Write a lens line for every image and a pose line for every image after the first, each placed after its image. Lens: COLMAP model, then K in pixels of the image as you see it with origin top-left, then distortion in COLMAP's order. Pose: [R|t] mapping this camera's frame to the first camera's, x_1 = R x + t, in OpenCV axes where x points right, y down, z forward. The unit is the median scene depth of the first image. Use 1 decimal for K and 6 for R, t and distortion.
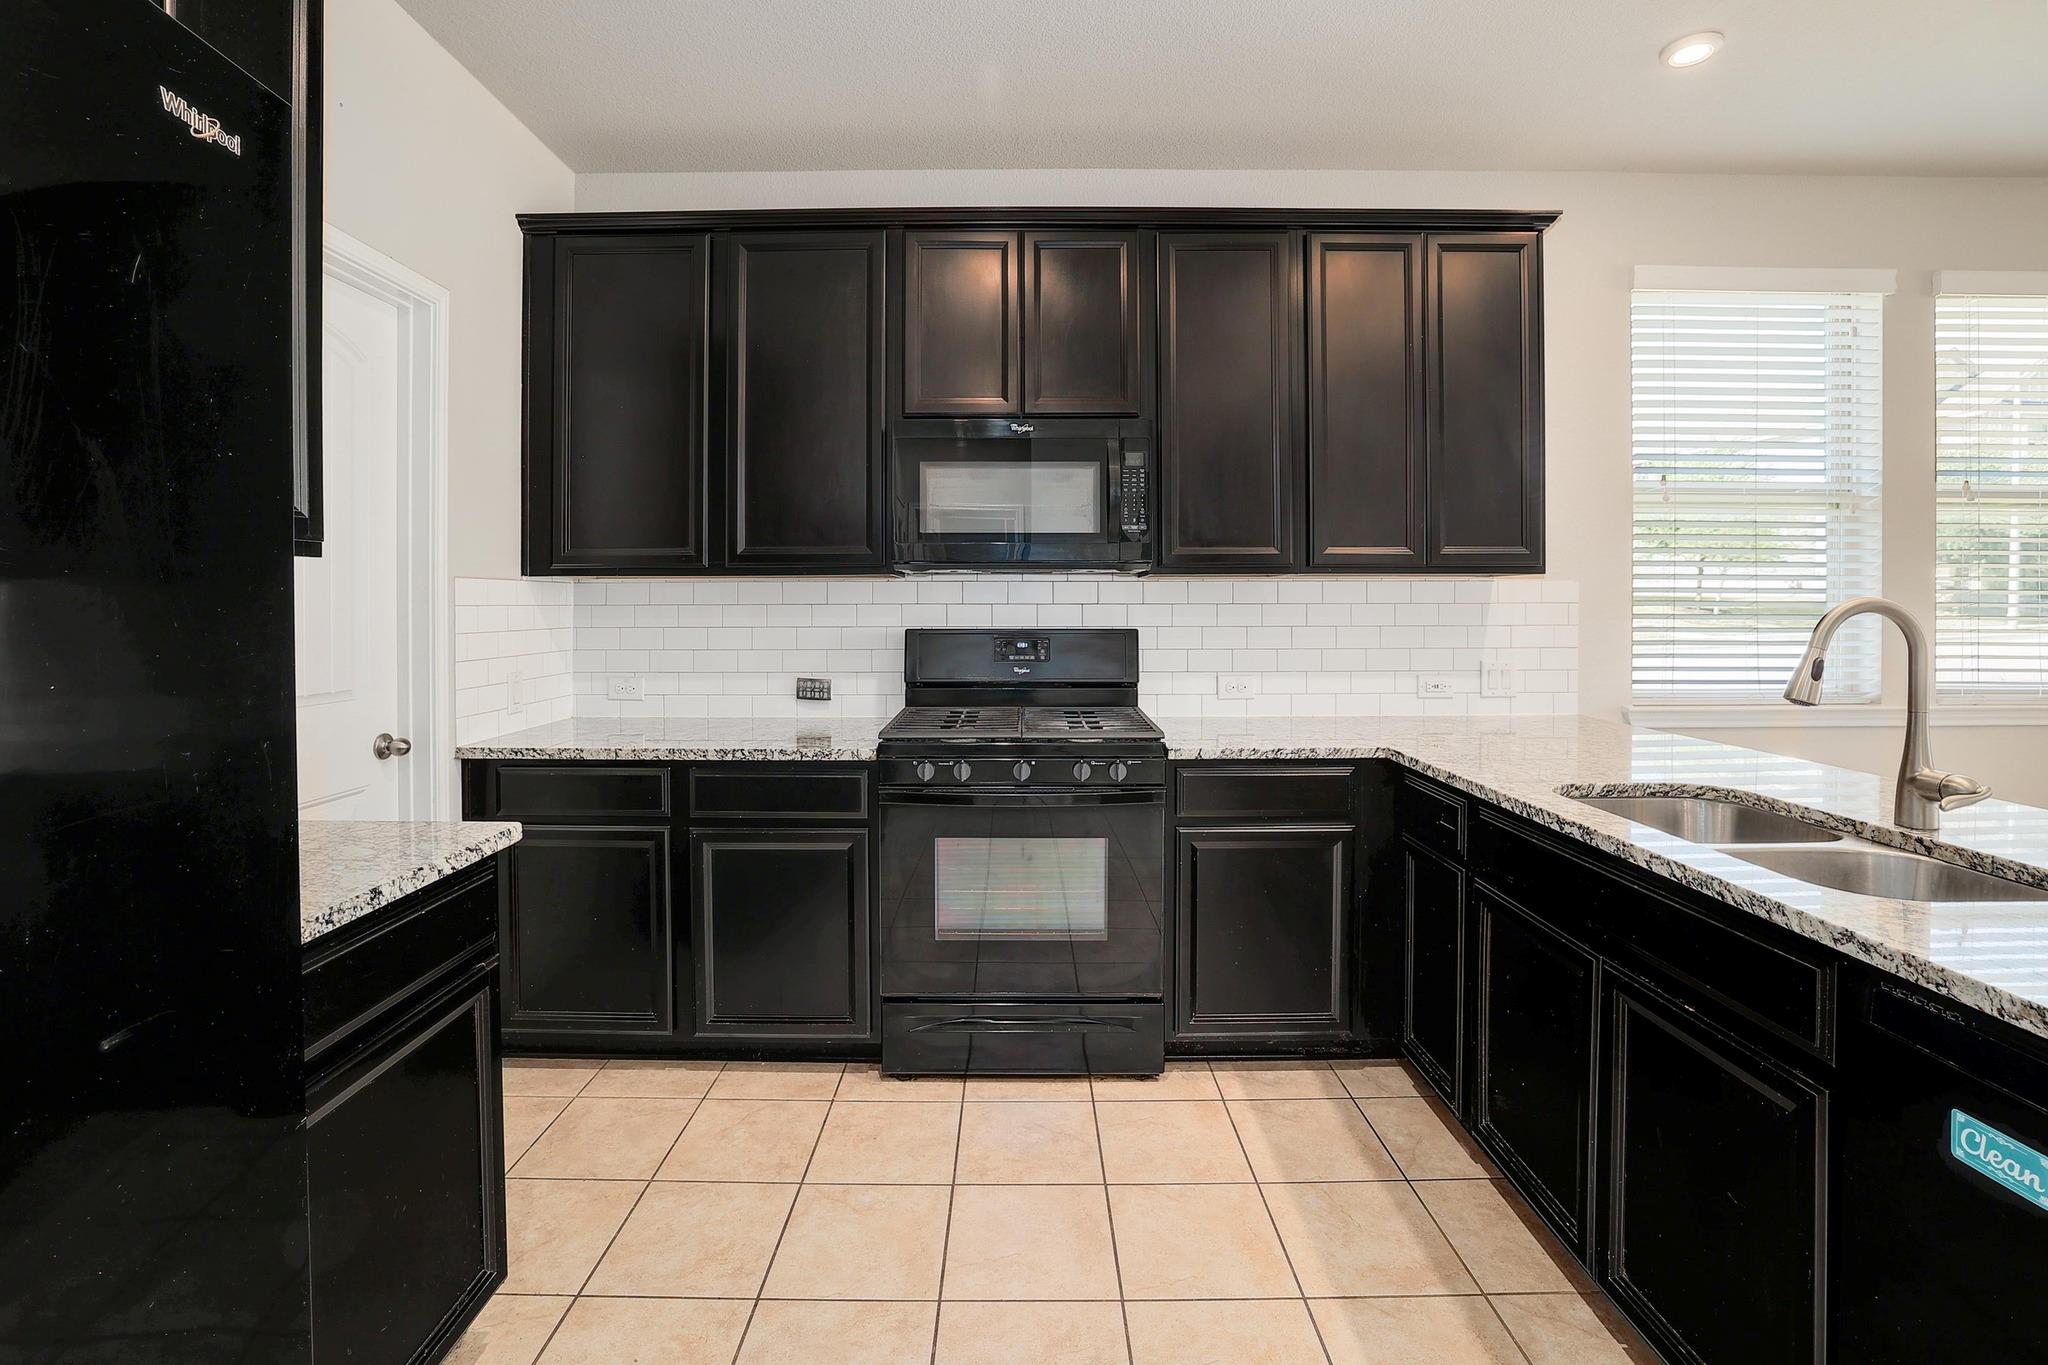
lens RADIAL K [[905.5, 0, 1018.5], [0, 905.5, 606.6], [0, 0, 1]] dist [-0.038392, 0.010961]
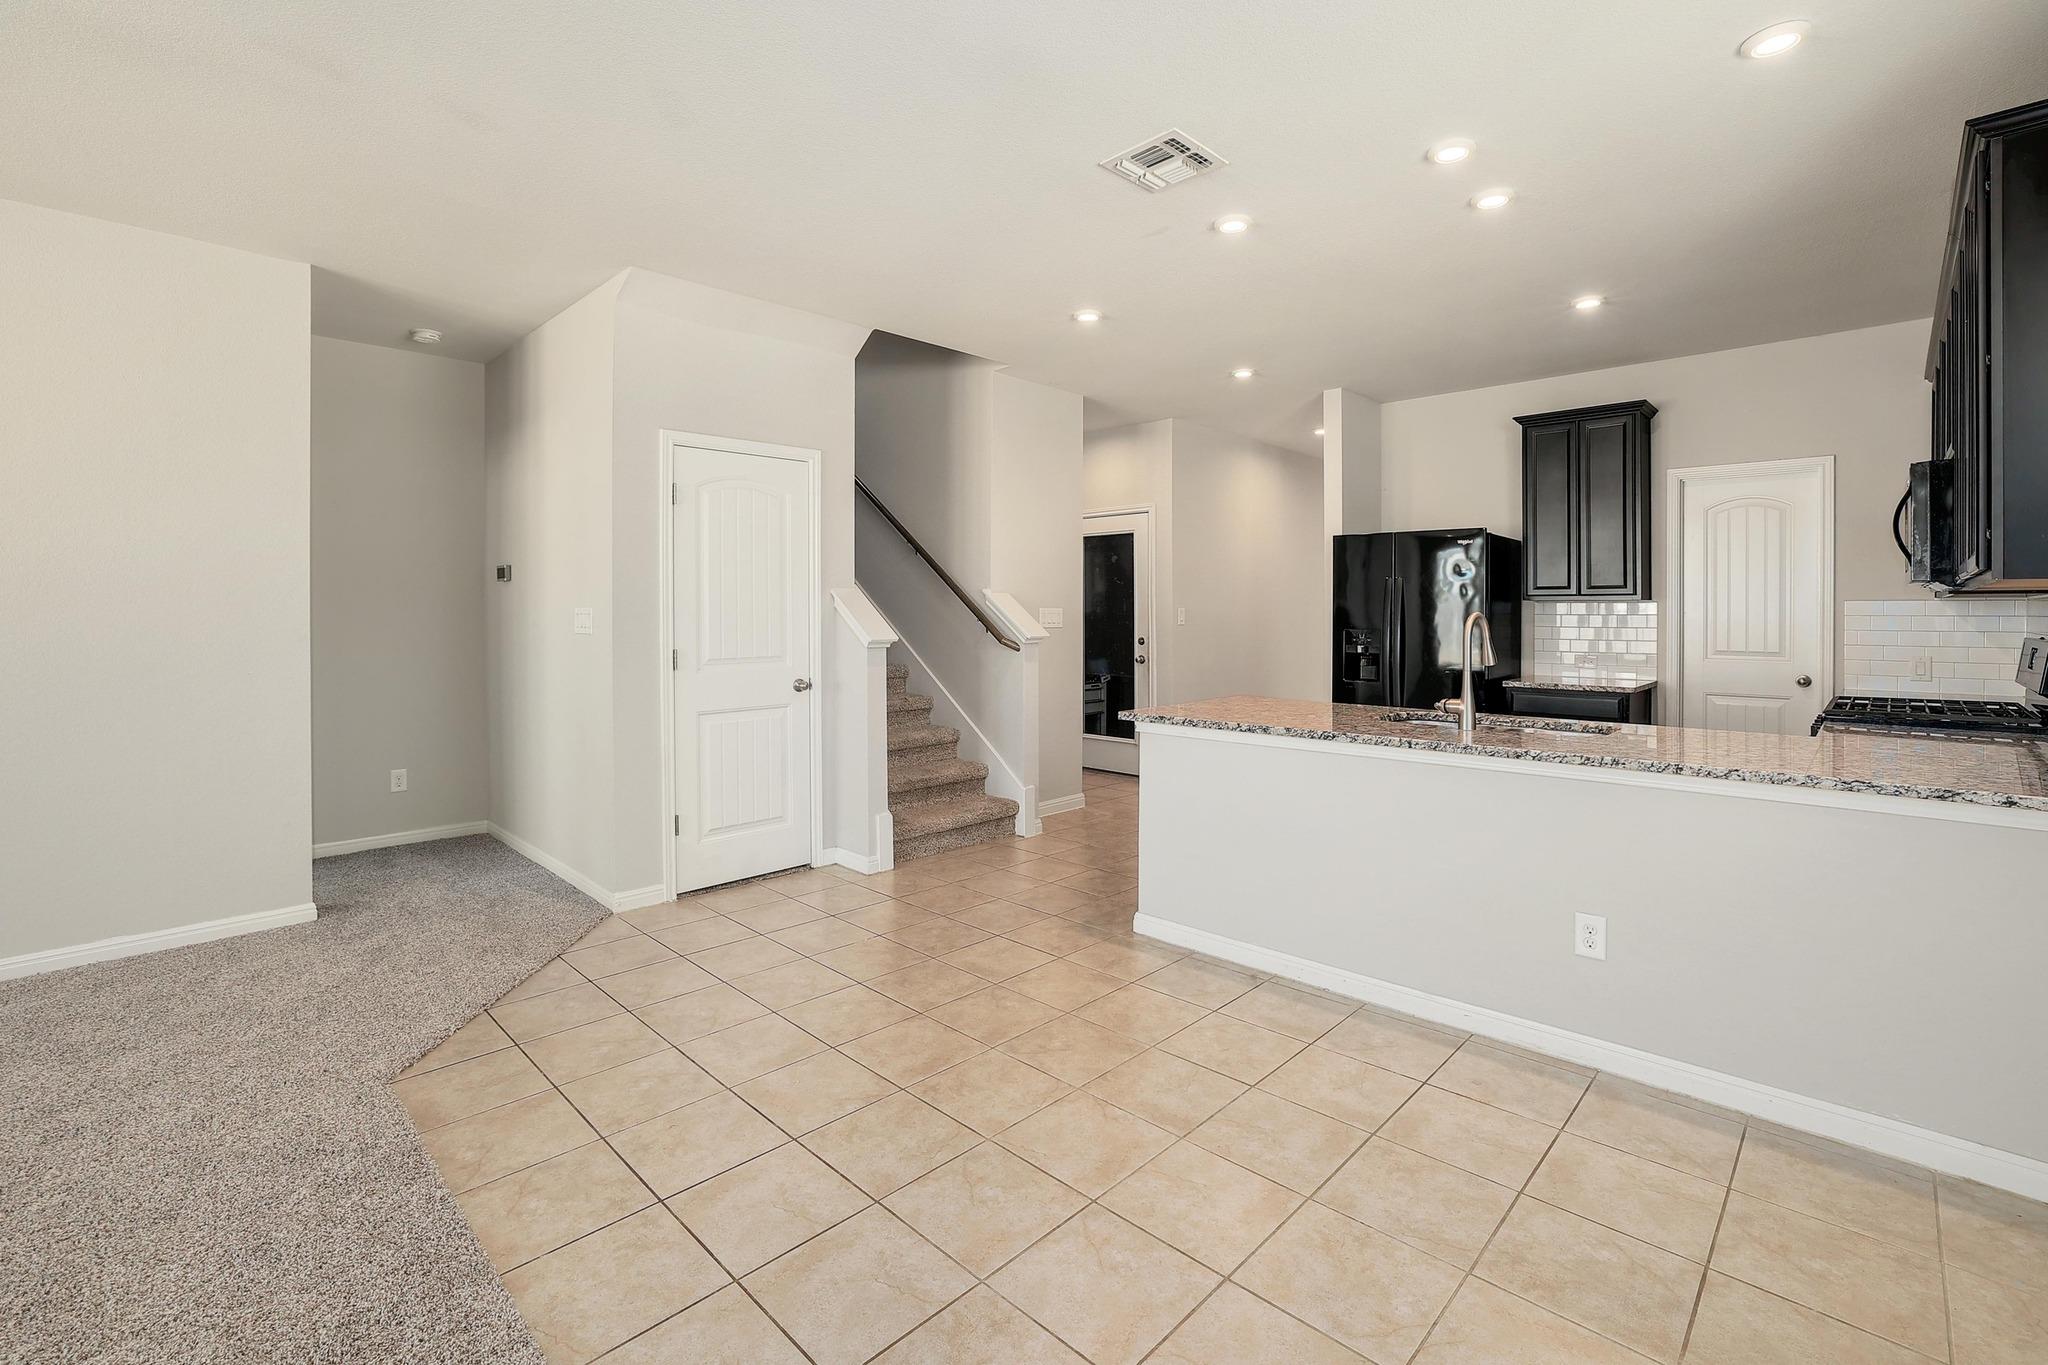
lens RADIAL K [[905.5, 0, 1021.7], [0, 905.5, 612.6], [0, 0, 1]] dist [-0.038392, 0.010961]
pose [[-0.700548, 0.000805, -0.713605, 1.622175], [-0.002681, 0.999989, 0.003760, -0.006985], [0.713600, 0.004547, -0.700538, 0.873568]]
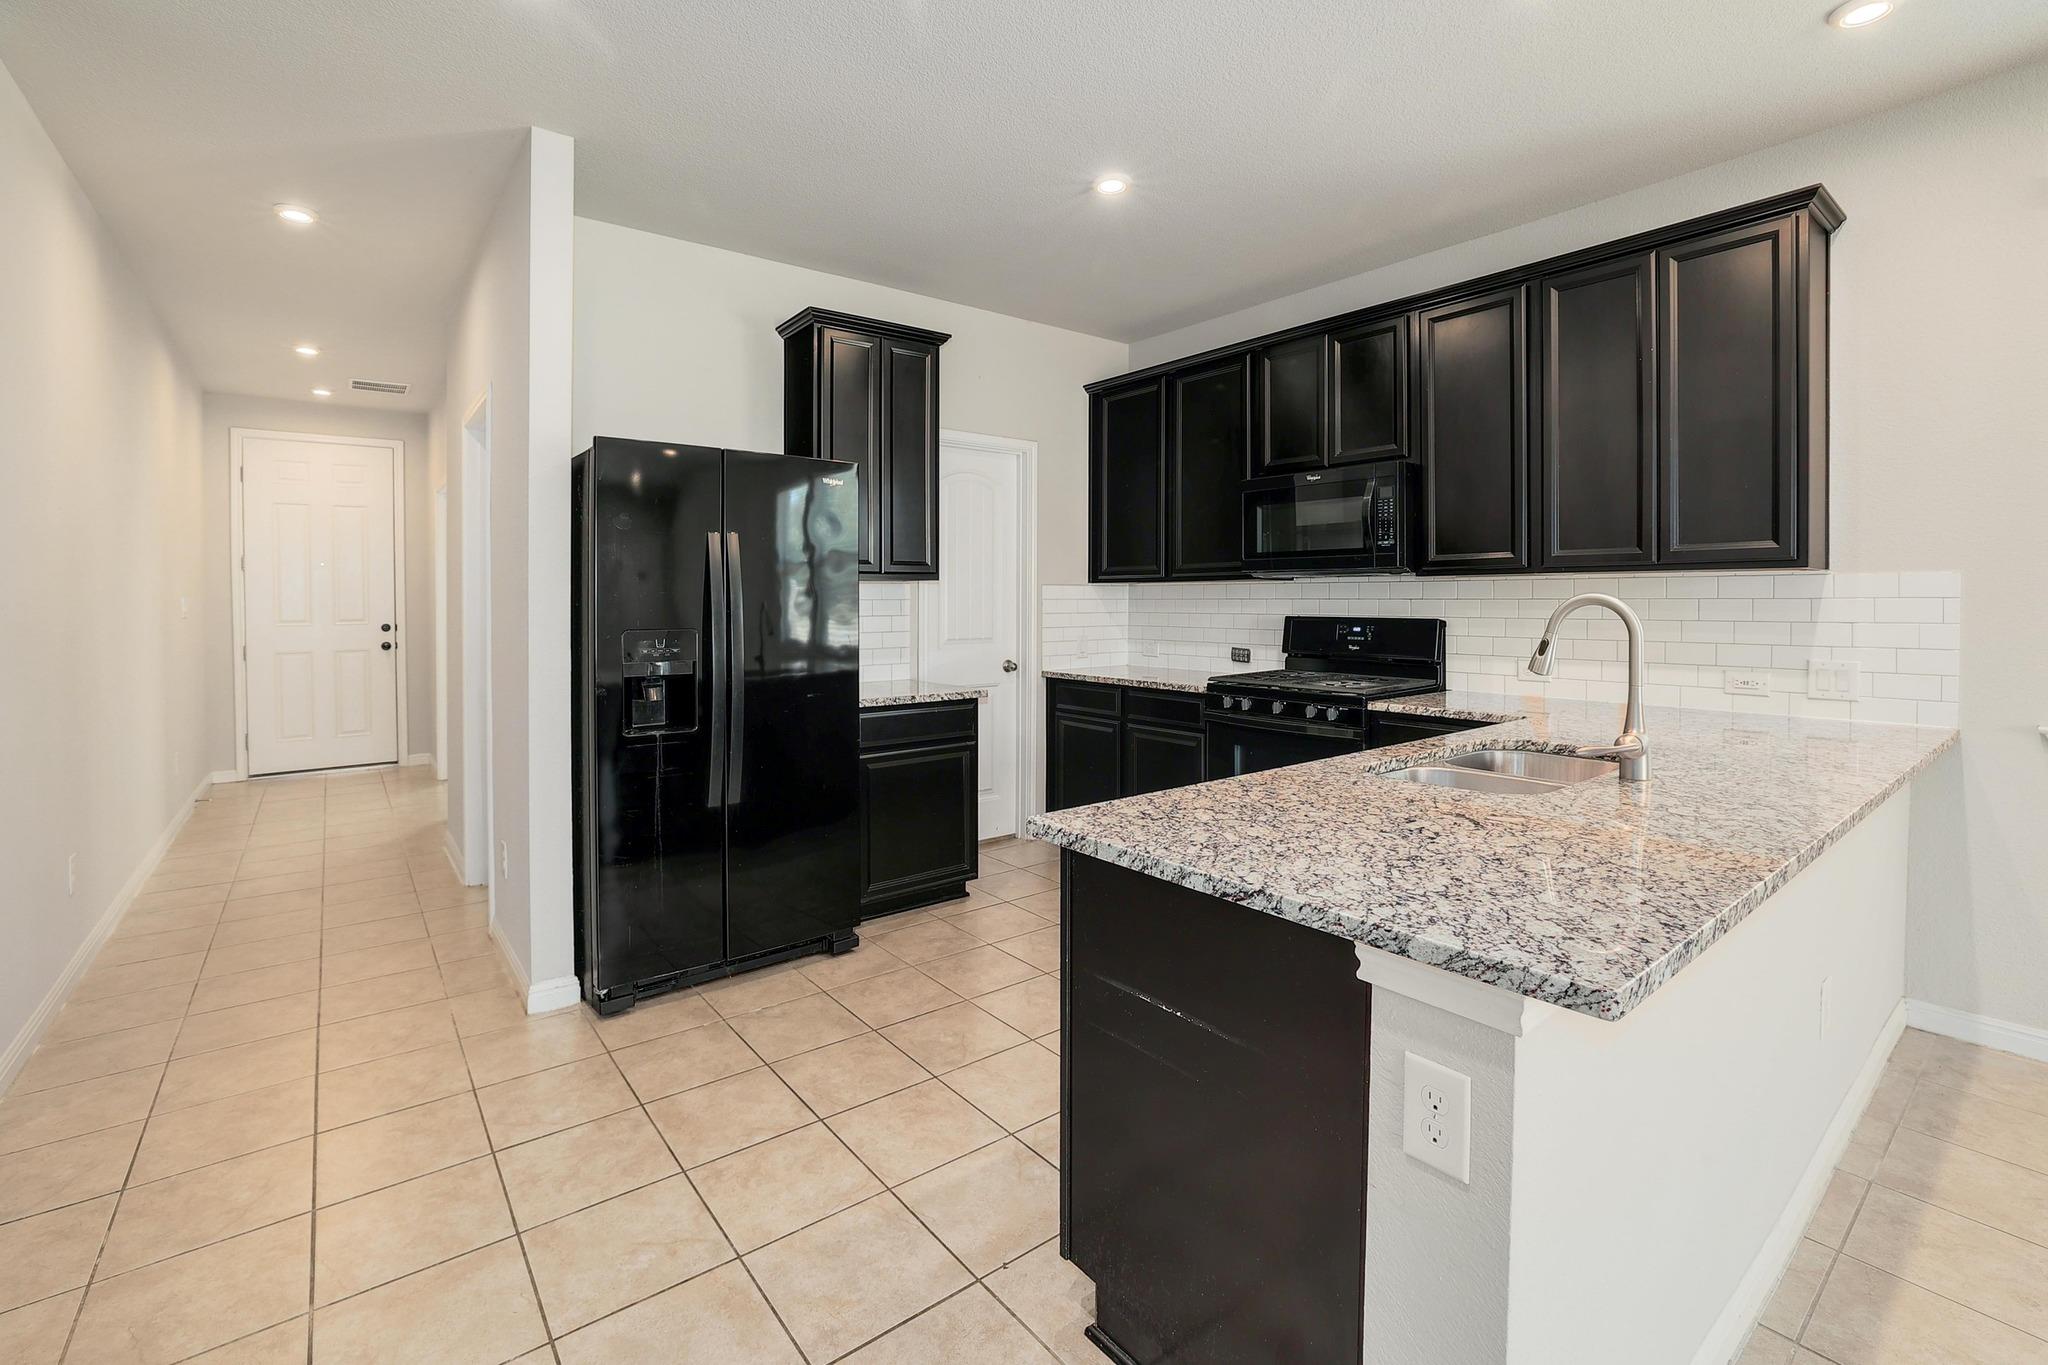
lens RADIAL K [[905.5, 0, 1027.6], [0, 905.5, 610.4], [0, 0, 1]] dist [-0.038392, 0.010961]
pose [[0.619284, 0.009896, -0.785105, 0.767093], [-0.003486, 0.999945, 0.009854, 0.002887], [0.785159, -0.003366, 0.619285, -0.226107]]
